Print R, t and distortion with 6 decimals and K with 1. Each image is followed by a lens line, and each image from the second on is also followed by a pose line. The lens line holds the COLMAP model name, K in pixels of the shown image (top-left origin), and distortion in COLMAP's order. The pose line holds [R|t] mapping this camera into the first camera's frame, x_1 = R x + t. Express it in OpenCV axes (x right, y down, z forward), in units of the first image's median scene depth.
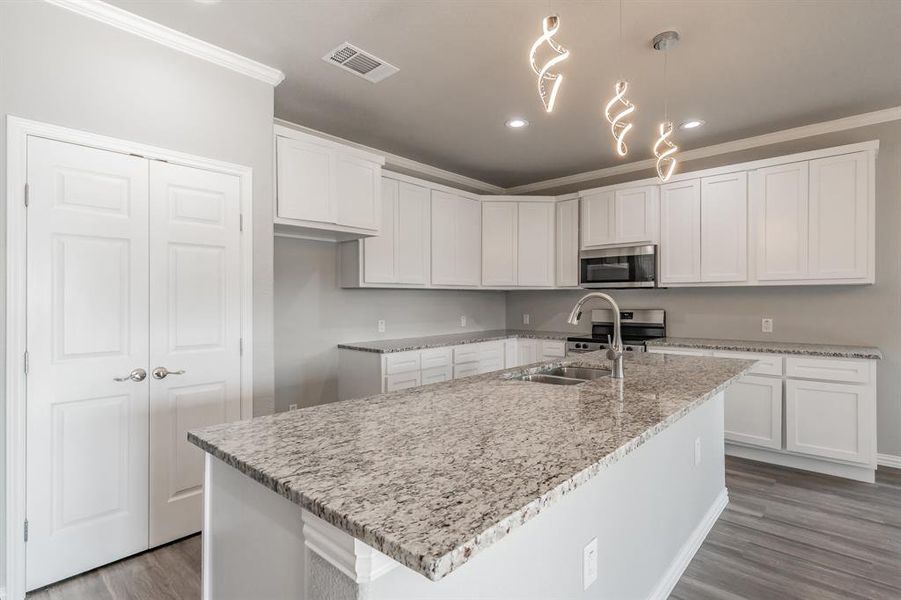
lens RADIAL K [[446.2, 0, 432.7], [0, 446.2, 300.1], [0, 0, 1]] dist [0.001426, 0.000170]
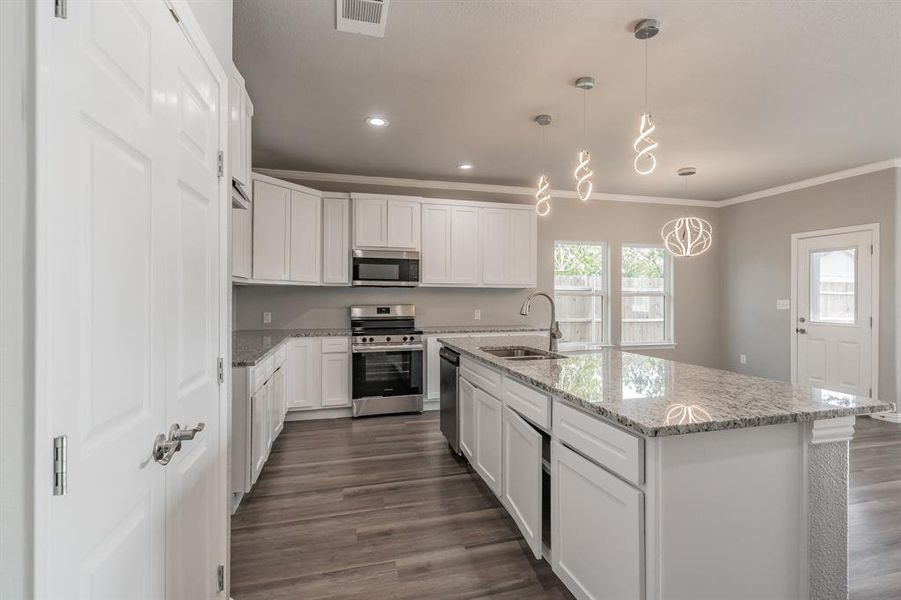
lens RADIAL K [[464.8, 0, 445.5], [0, 464.8, 298.5], [0, 0, 1]] dist [0.002912, 0.000195]
pose [[0.497179, 0.003034, 0.867643, -0.767595], [-0.006157, 0.999981, 0.000031, 0.004382], [-0.867626, -0.005357, 0.497188, 0.400999]]
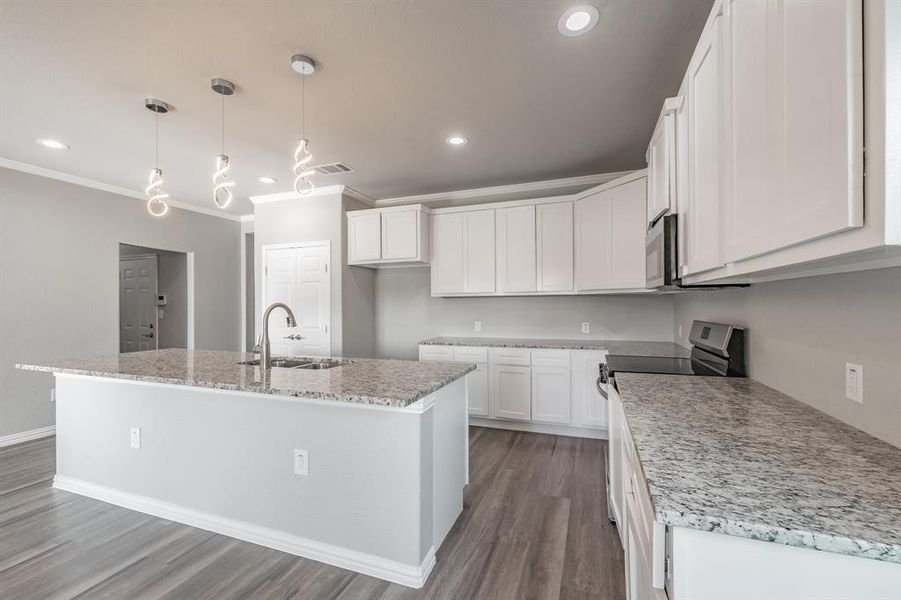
lens RADIAL K [[356.0, 0, 467.9], [0, 356.0, 300.4], [0, 0, 1]] dist [-0.002428, -0.000269]
pose [[0.423449, -0.002453, -0.905917, 1.203271], [0.006556, 0.999978, 0.000356, -0.022691], [0.905896, -0.006091, 0.423456, 0.823085]]
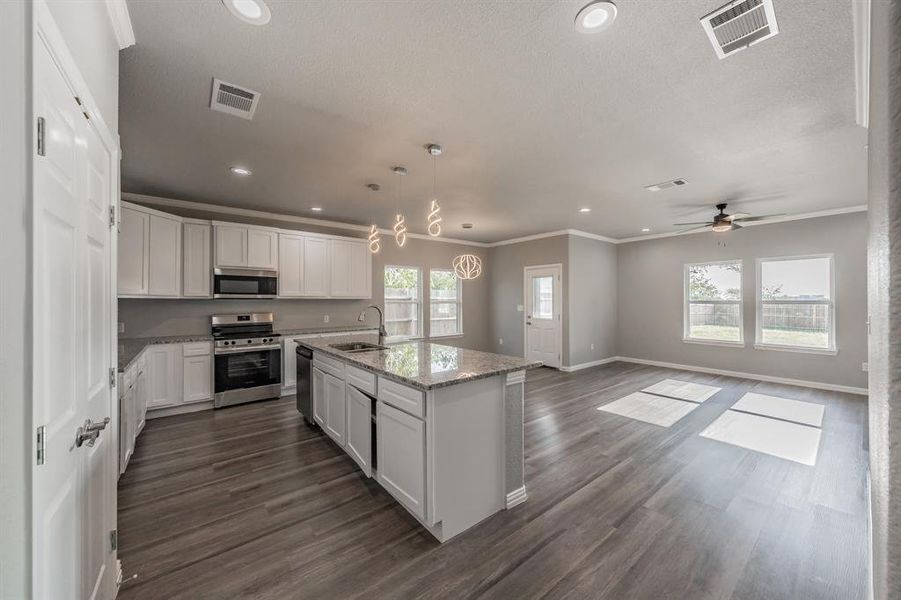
lens RADIAL K [[356.0, 0, 467.9], [0, 356.0, 300.4], [0, 0, 1]] dist [-0.002428, -0.000269]
pose [[0.070507, 0.004437, 0.997501, -0.925869], [-0.000888, 0.999990, -0.004385, -0.024590], [-0.997511, -0.000577, 0.070510, 0.329010]]
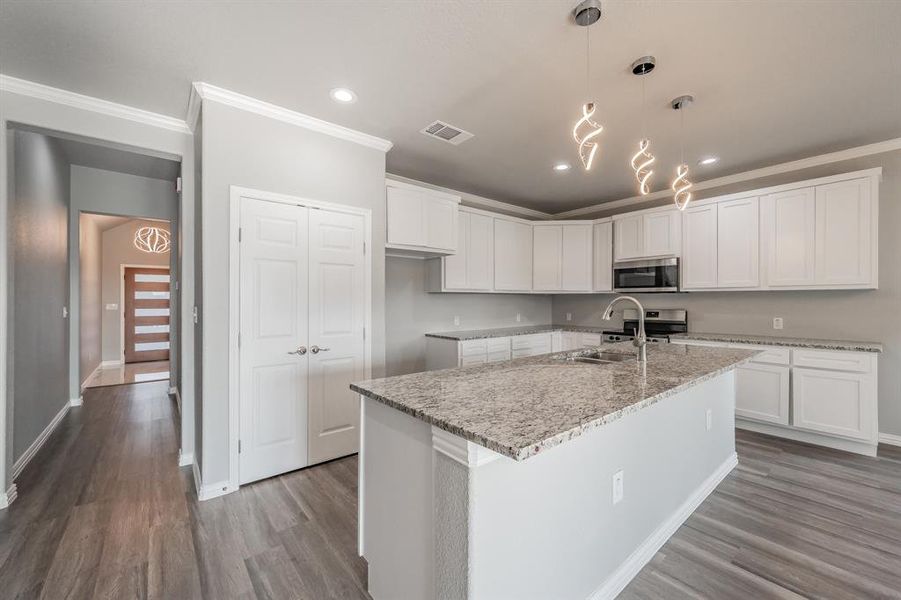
lens RADIAL K [[352.2, 0, 436.9], [0, 352.2, 300.4], [0, 0, 1]] dist [-0.000610, -0.000008]
pose [[0.988816, 0.002391, -0.149121, -0.023386], [-0.002801, 0.999993, -0.002541, -0.000294], [0.149113, 0.002931, 0.988816, -0.091517]]
